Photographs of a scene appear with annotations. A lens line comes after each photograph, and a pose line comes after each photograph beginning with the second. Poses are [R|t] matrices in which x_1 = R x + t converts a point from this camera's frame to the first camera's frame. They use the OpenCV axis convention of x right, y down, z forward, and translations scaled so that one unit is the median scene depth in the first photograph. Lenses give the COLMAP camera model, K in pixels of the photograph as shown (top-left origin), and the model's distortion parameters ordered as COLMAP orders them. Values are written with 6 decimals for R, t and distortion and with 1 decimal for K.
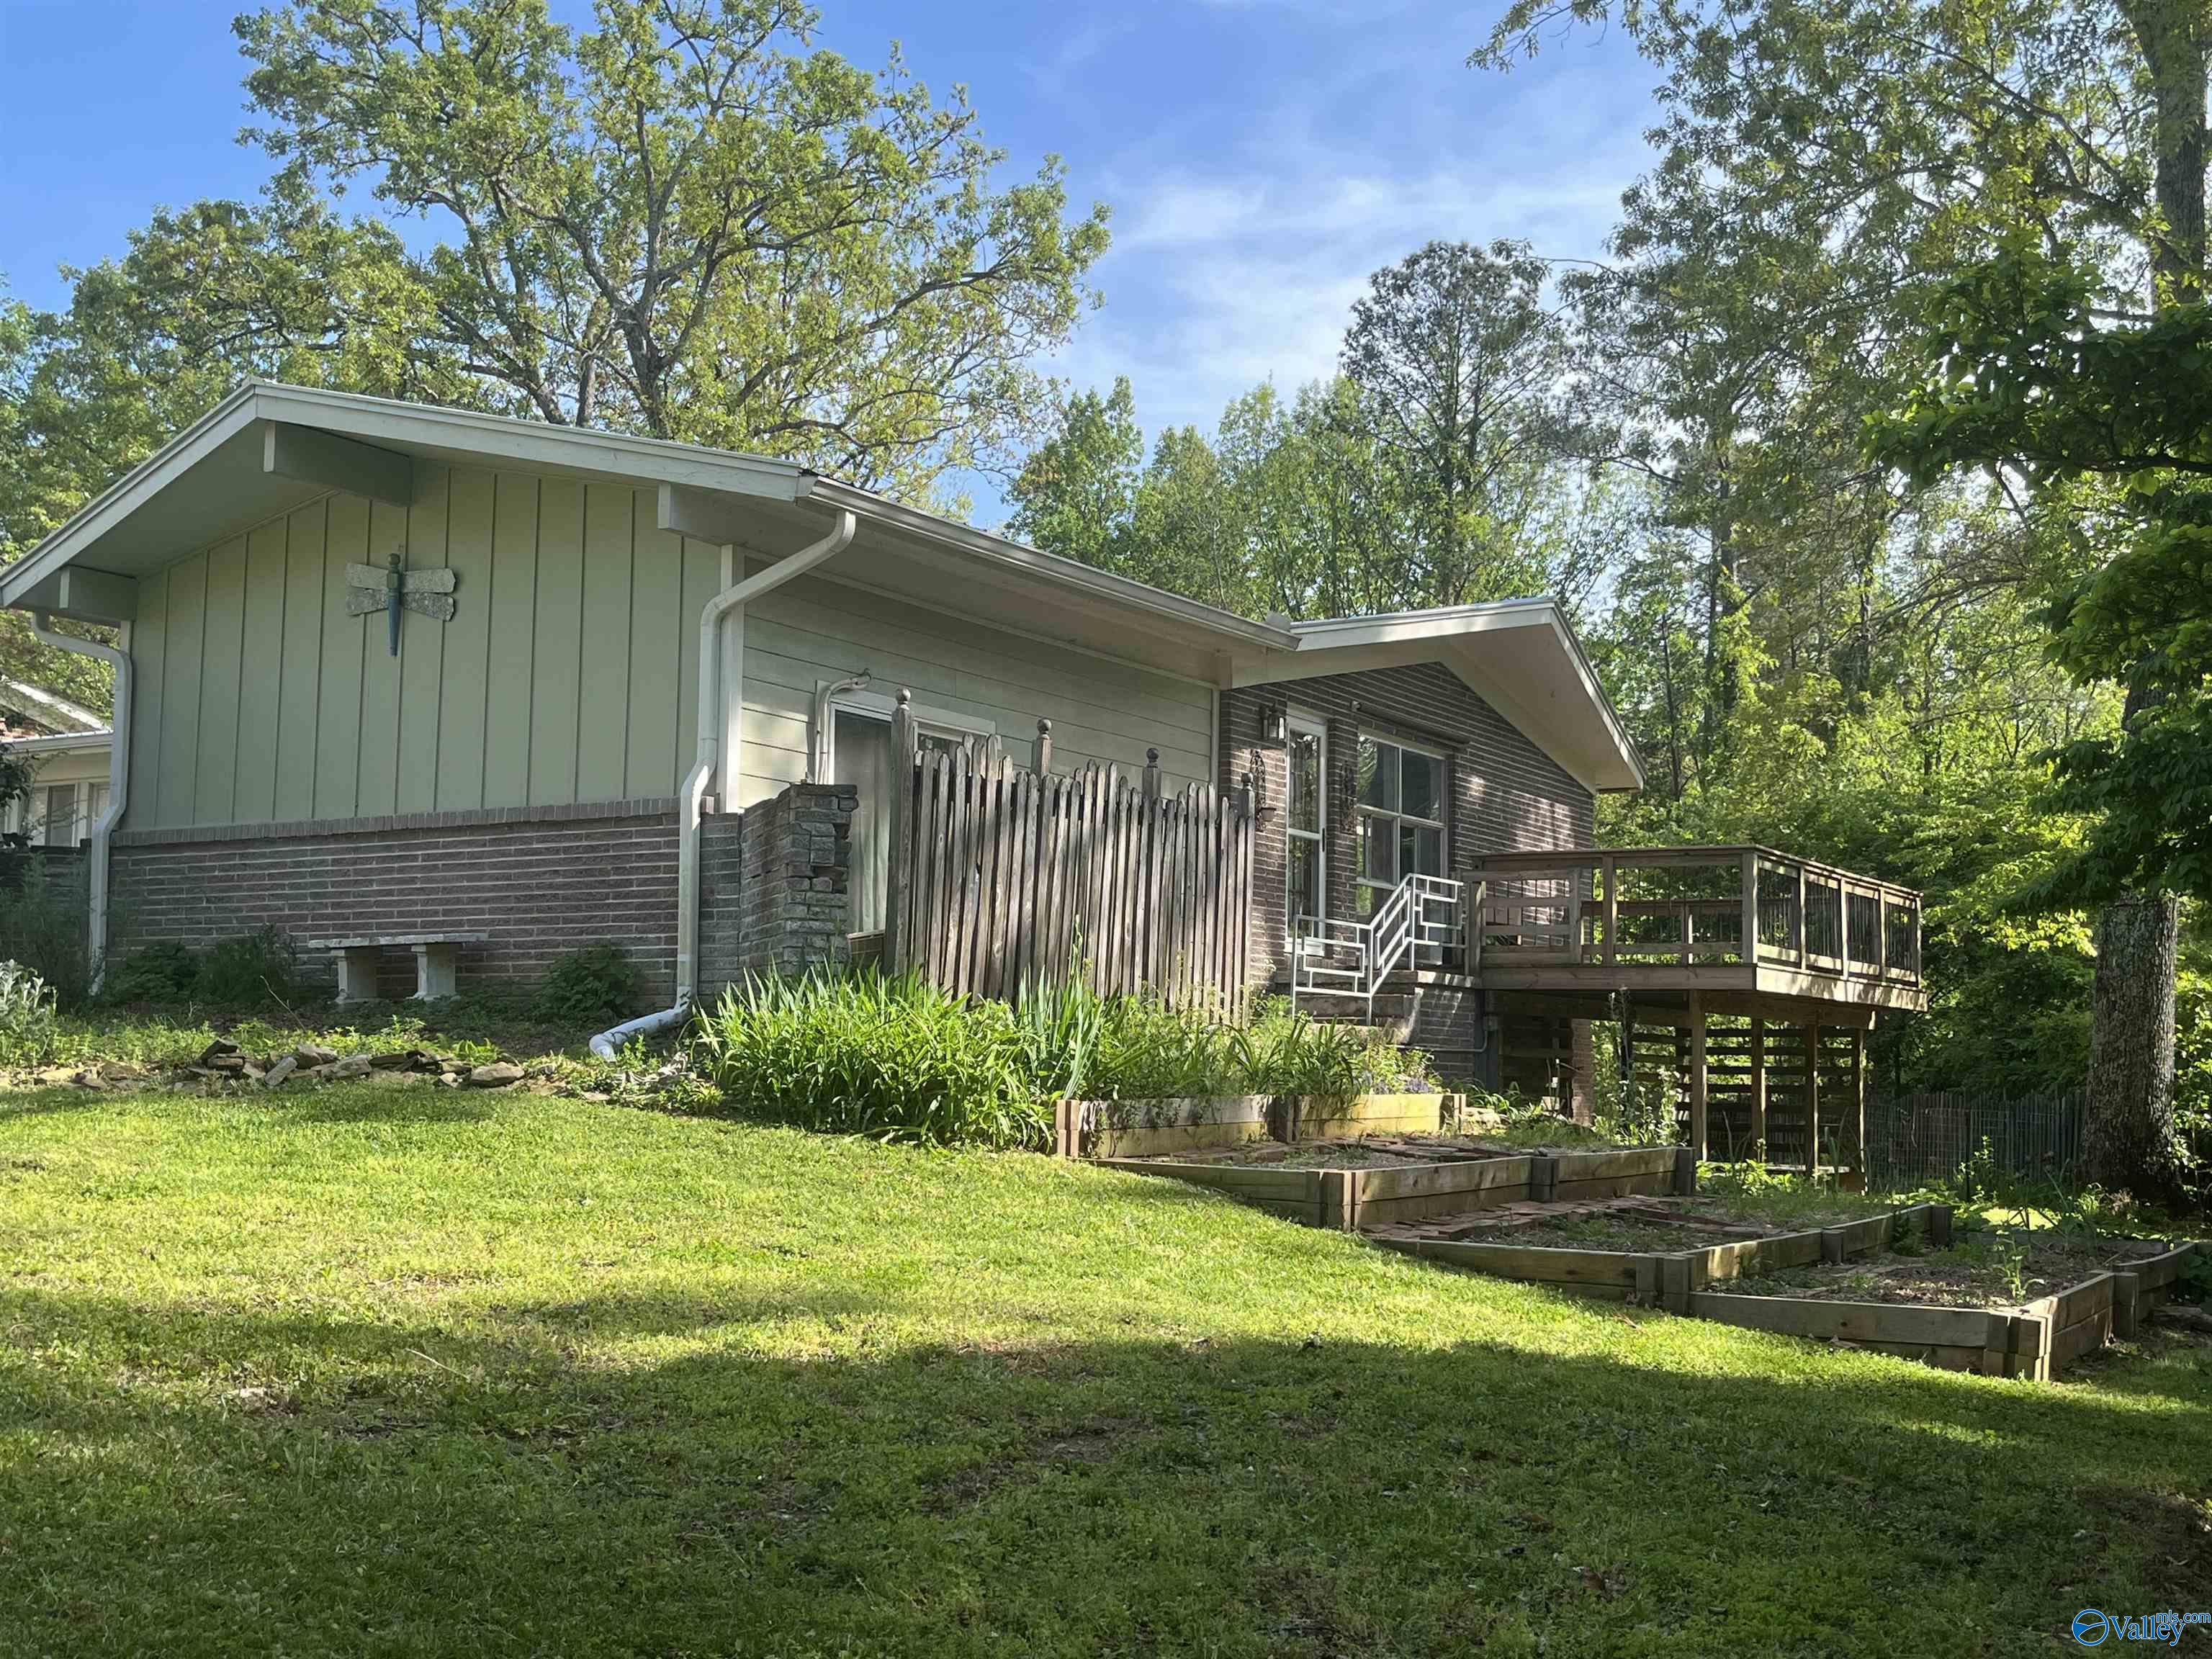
lens RADIAL K [[2403.2, 0, 1114.5], [0, 2403.2, 832.1], [0, 0, 1]] dist [0.007297, 0.000000]
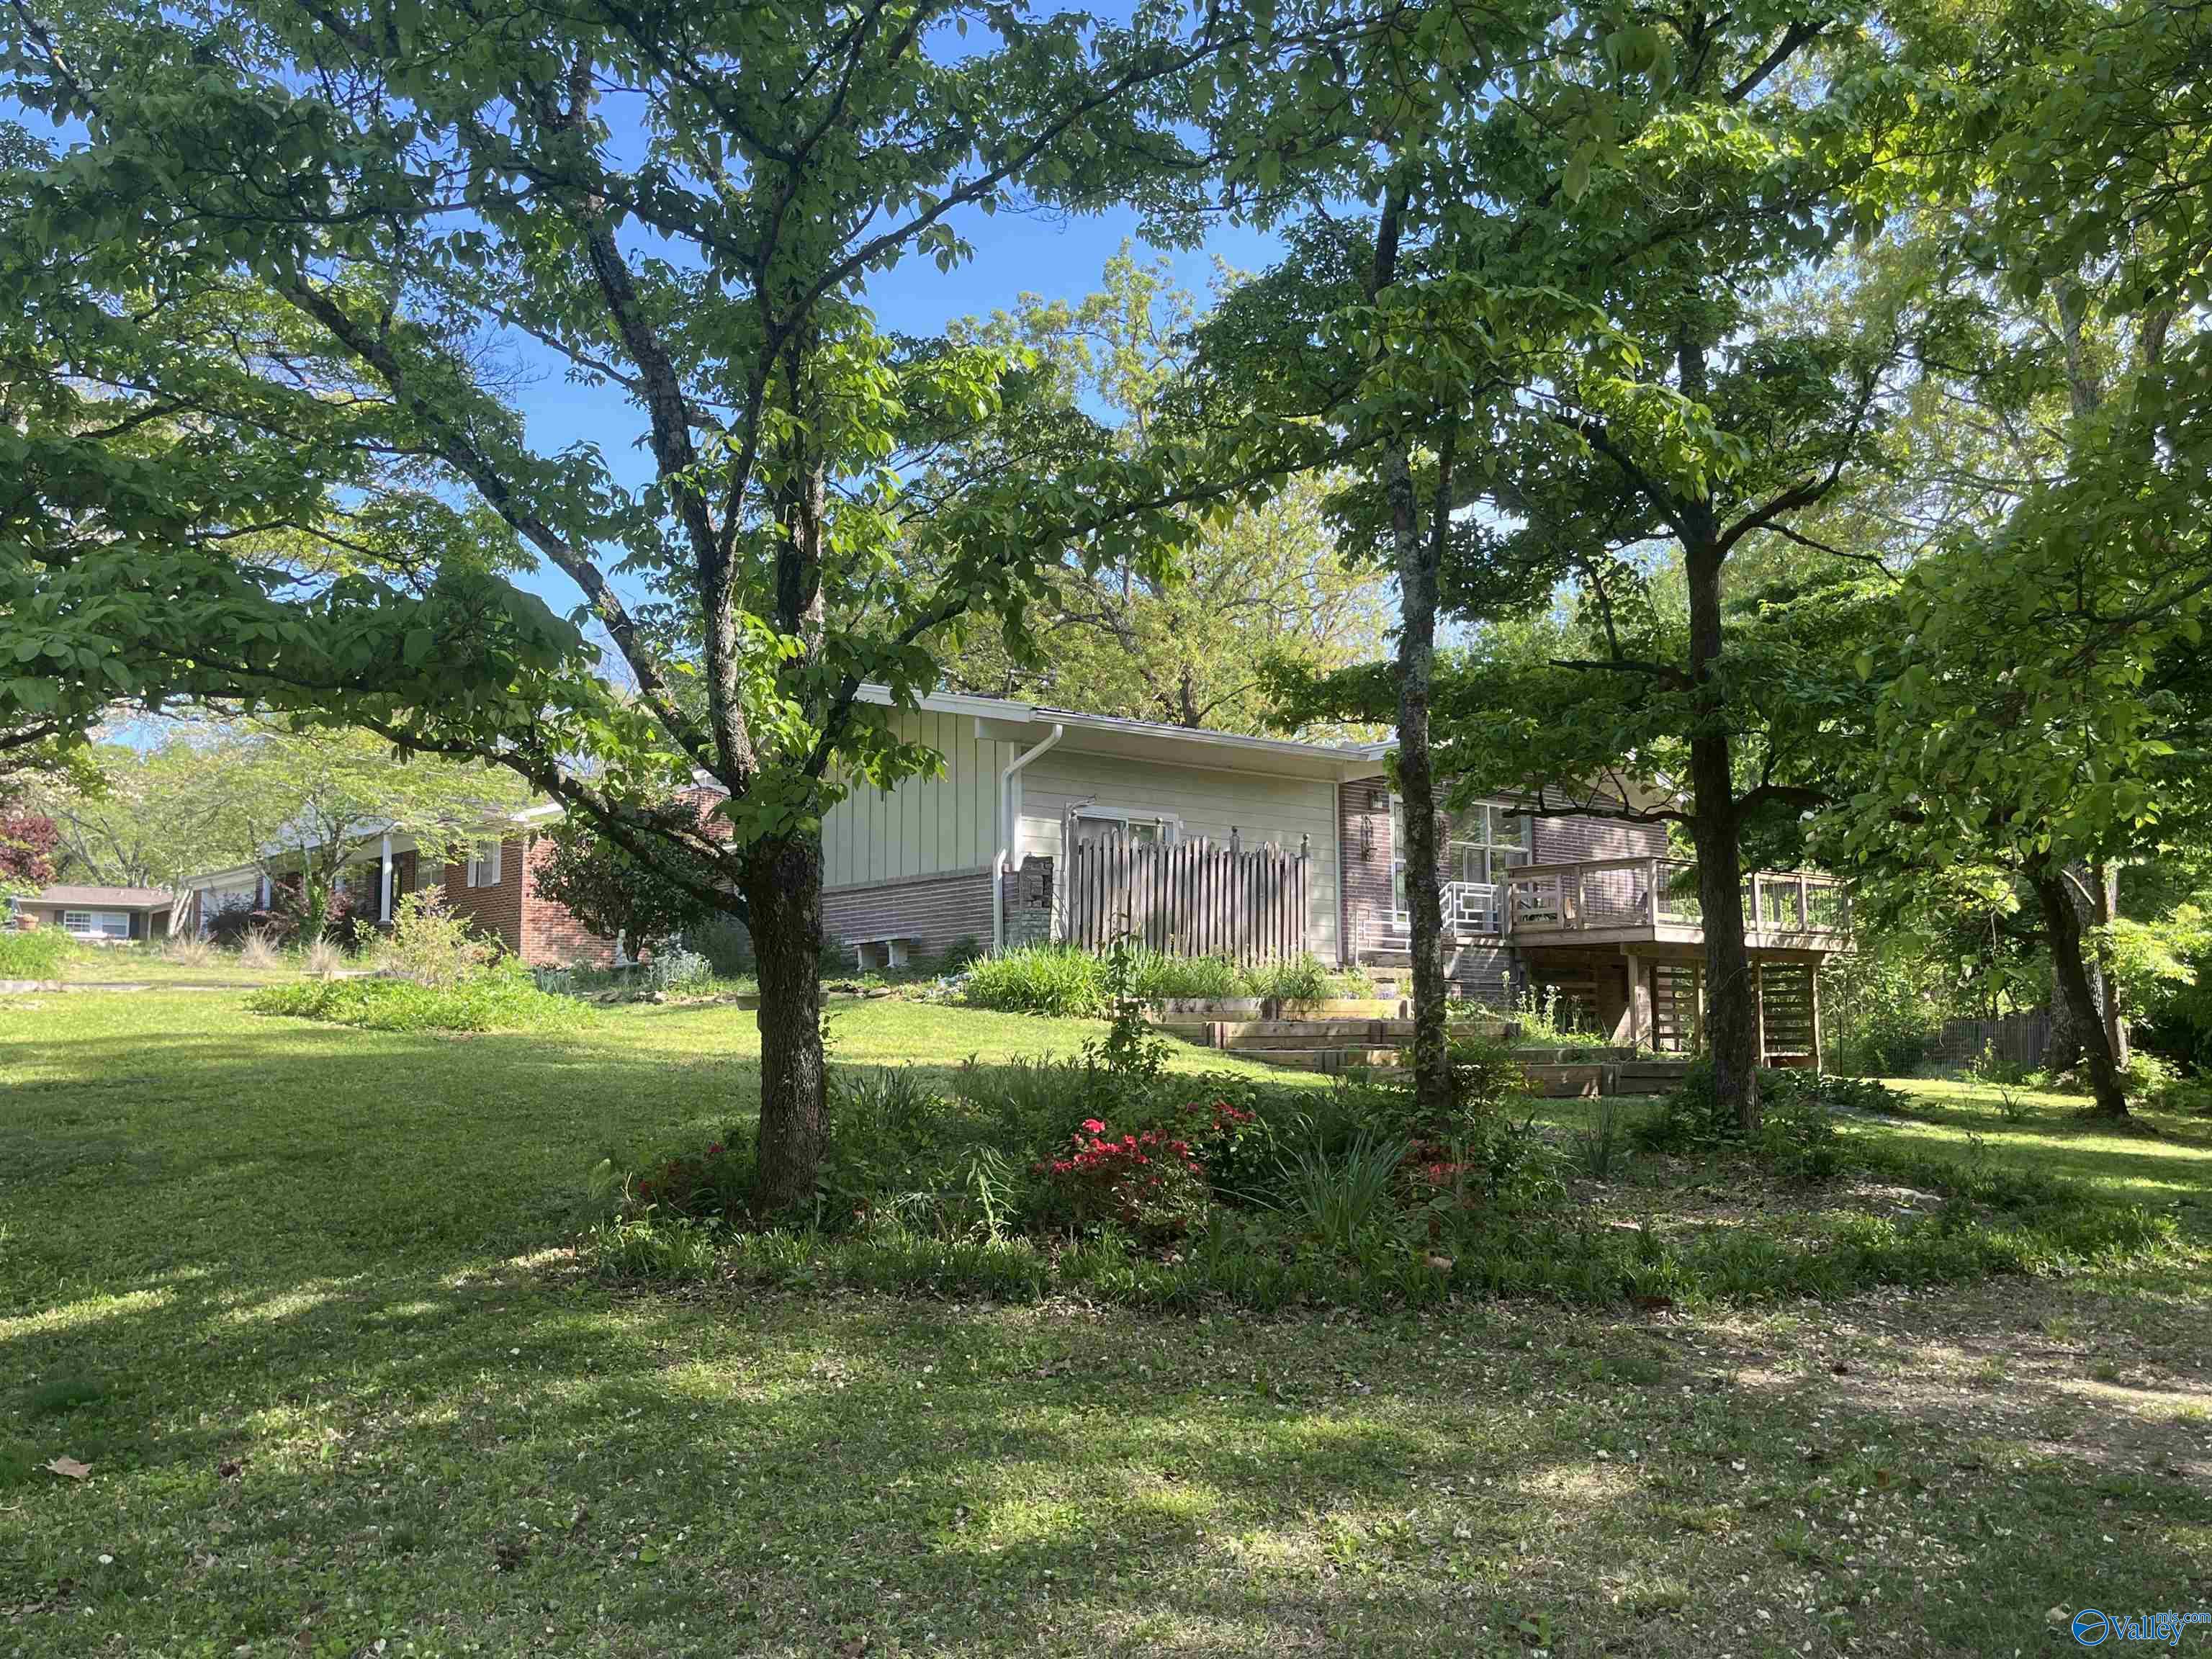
lens RADIAL K [[1877.8, 0, 1096.5], [0, 1877.8, 829.7], [0, 0, 1]] dist [0.014723, 0.001701]
pose [[0.953734, -0.055404, -0.295502, 0.383486], [0.050601, 0.998433, -0.023884, -0.001287], [0.296362, 0.007827, 0.955043, -0.524022]]
